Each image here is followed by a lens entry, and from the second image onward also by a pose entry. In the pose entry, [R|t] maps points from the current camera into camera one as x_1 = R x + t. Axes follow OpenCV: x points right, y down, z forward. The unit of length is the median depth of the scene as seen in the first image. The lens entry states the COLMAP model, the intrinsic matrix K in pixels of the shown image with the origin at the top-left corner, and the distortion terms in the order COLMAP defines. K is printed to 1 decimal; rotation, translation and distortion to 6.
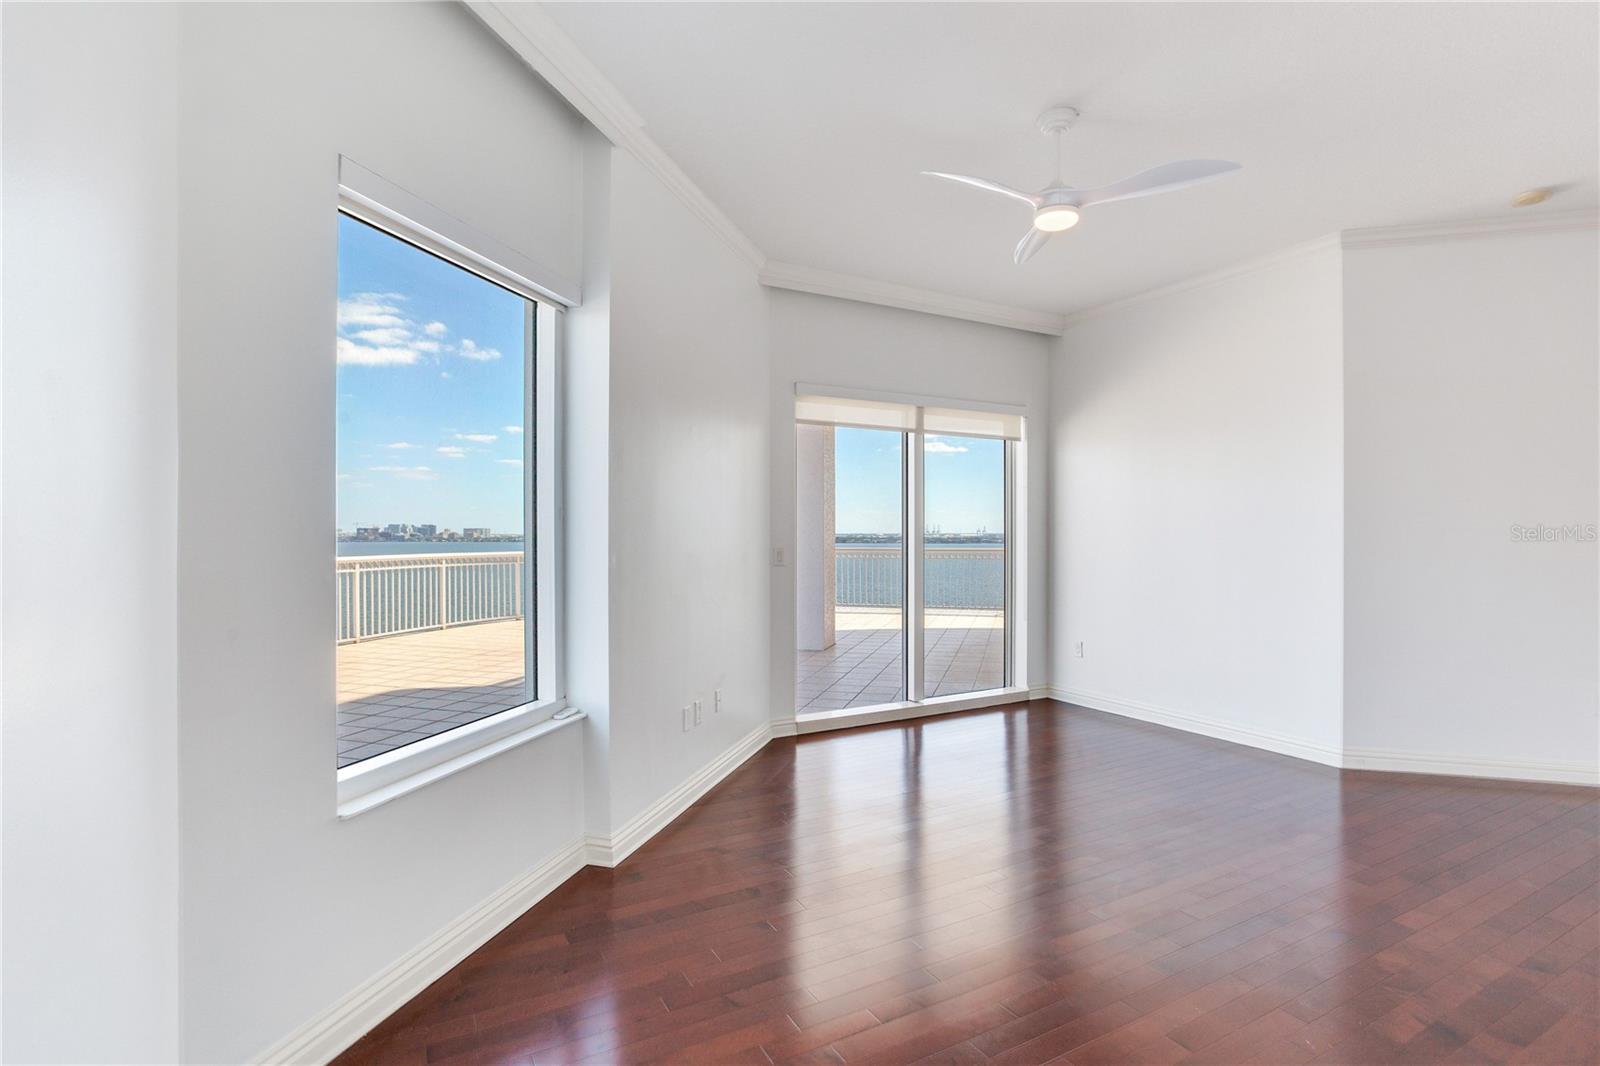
lens RADIAL K [[799.1, 0, 804.7], [0, 799.1, 527.8], [0, 0, 1]] dist [-0.003496, 0.031393]
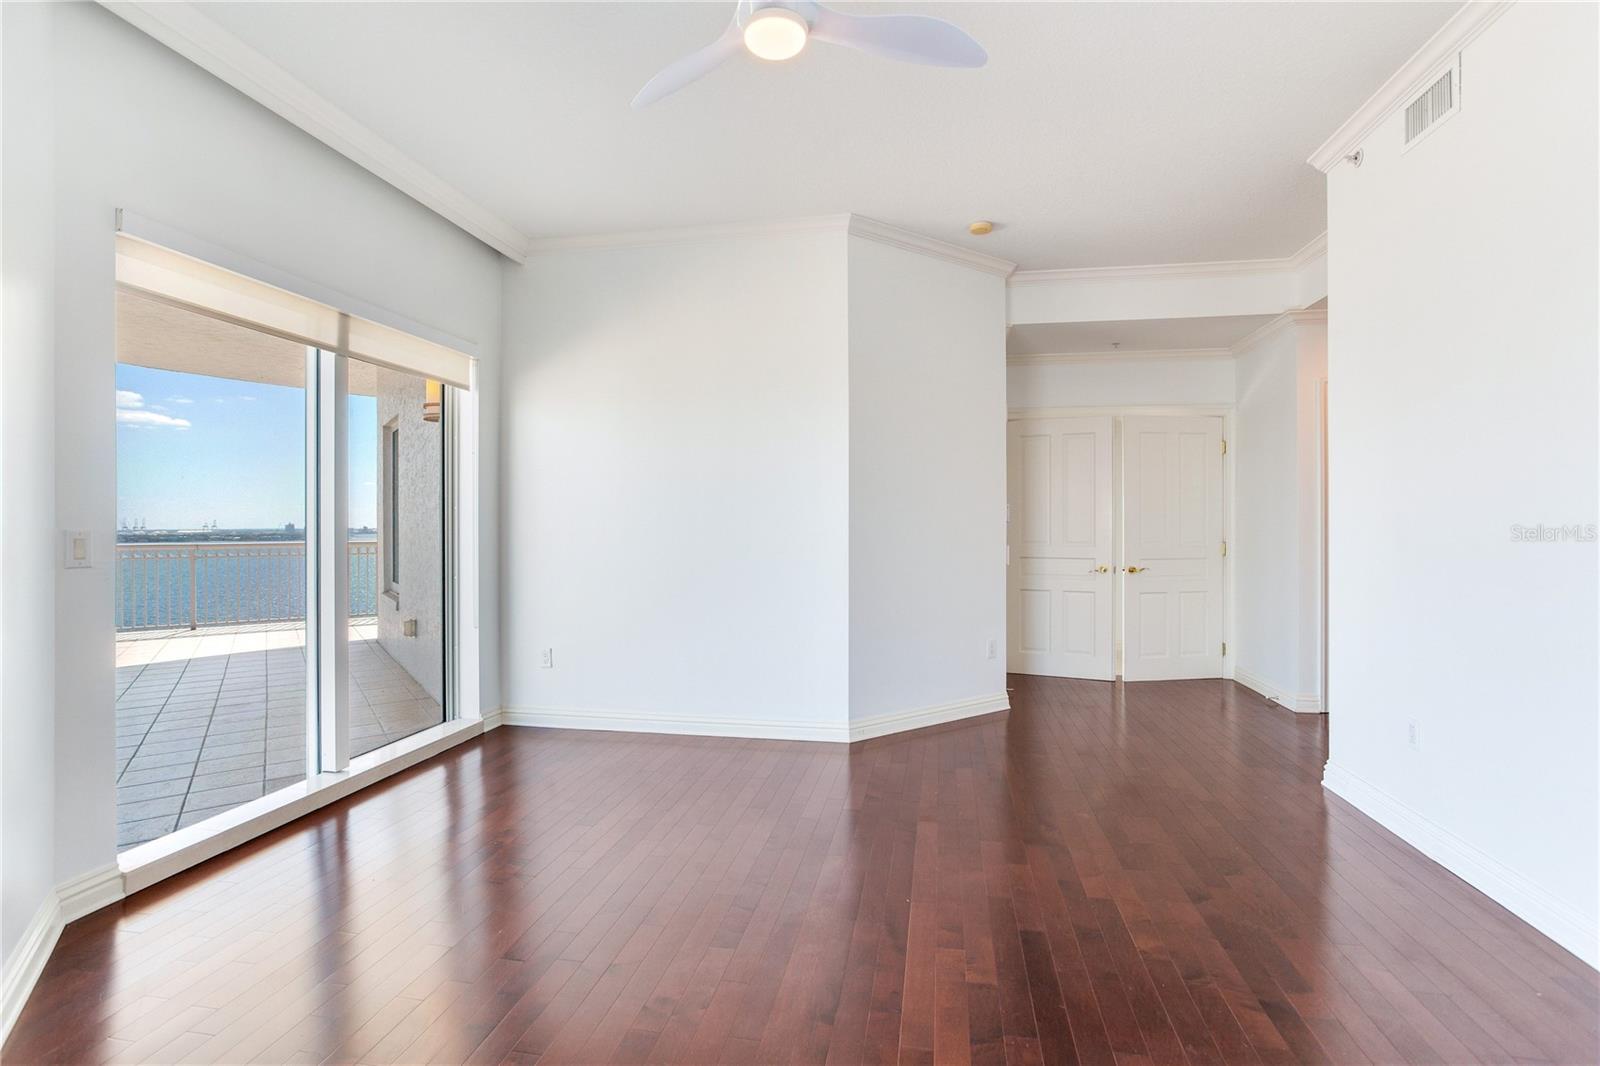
lens RADIAL K [[799.1, 0, 804.7], [0, 799.1, 527.8], [0, 0, 1]] dist [-0.003496, 0.031393]
pose [[0.649991, -0.000255, 0.759942, -0.097670], [-0.003426, 0.999989, 0.003266, 0.016952], [-0.759934, -0.004727, 0.649983, 0.273658]]
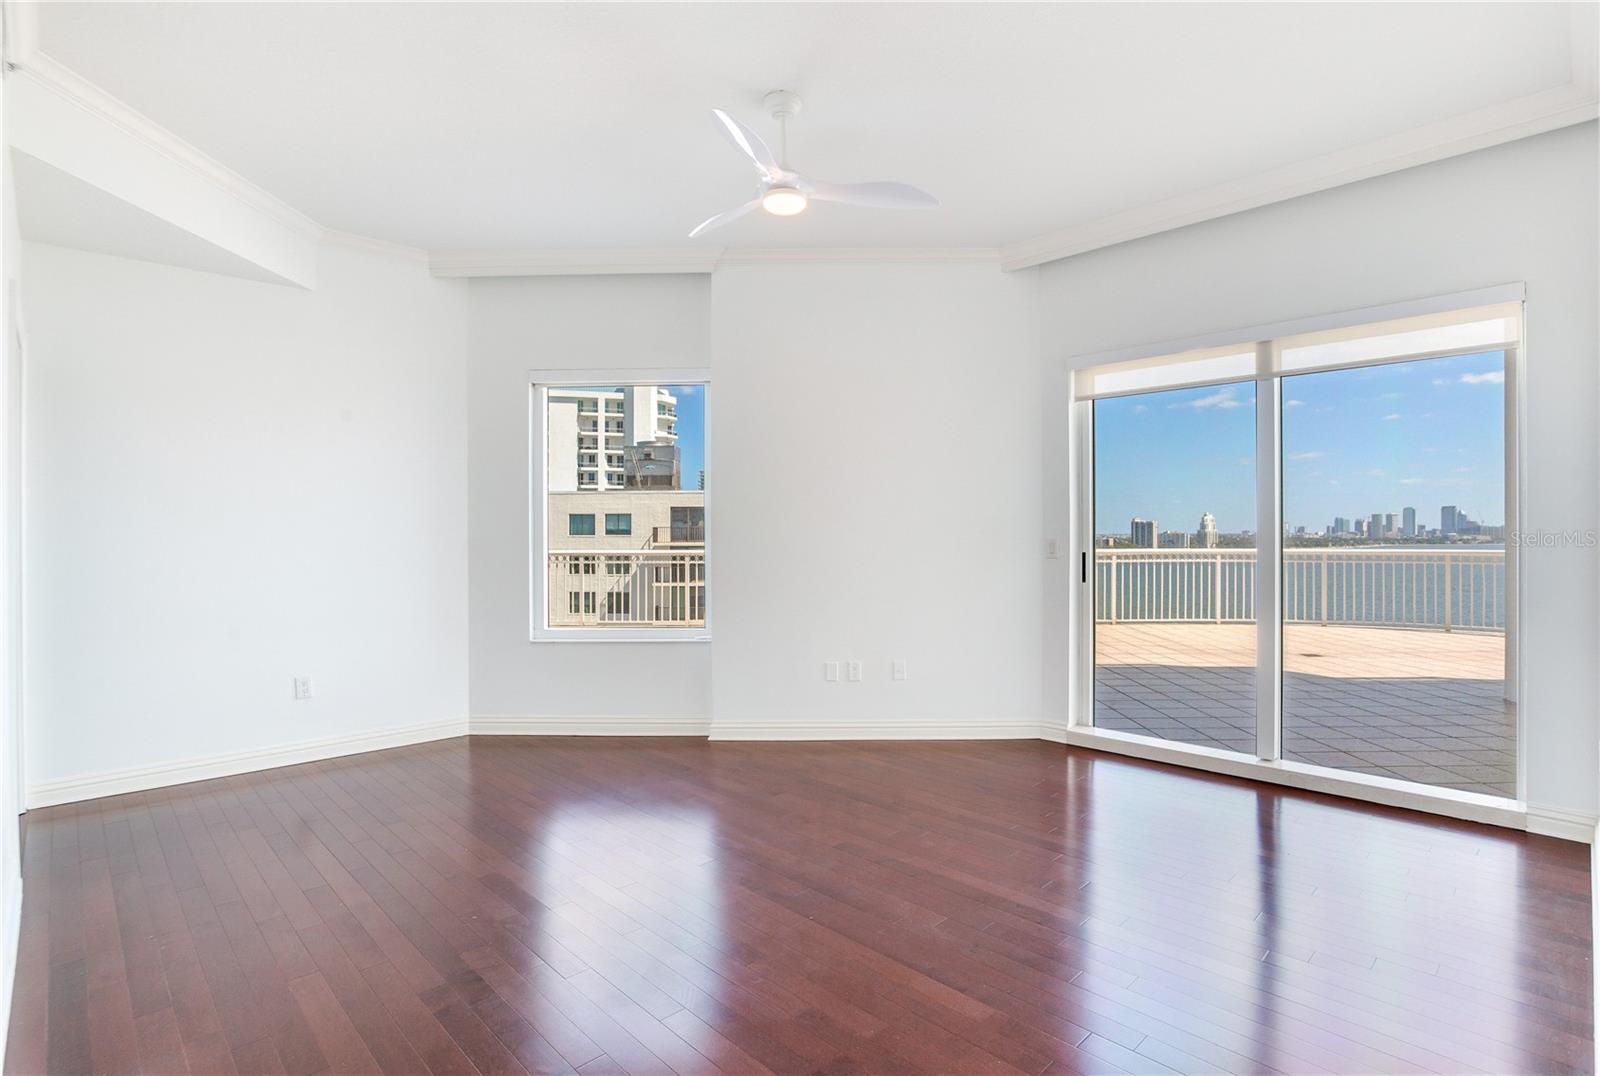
lens RADIAL K [[785.2, 0, 814.2], [0, 785.2, 540.4], [0, 0, 1]] dist [0.002370, 0.000620]
pose [[0.282976, 0.006966, -0.959102, 0.604601], [0.007275, 0.999929, 0.009408, 0.012752], [0.959099, -0.009640, 0.282905, 0.371057]]
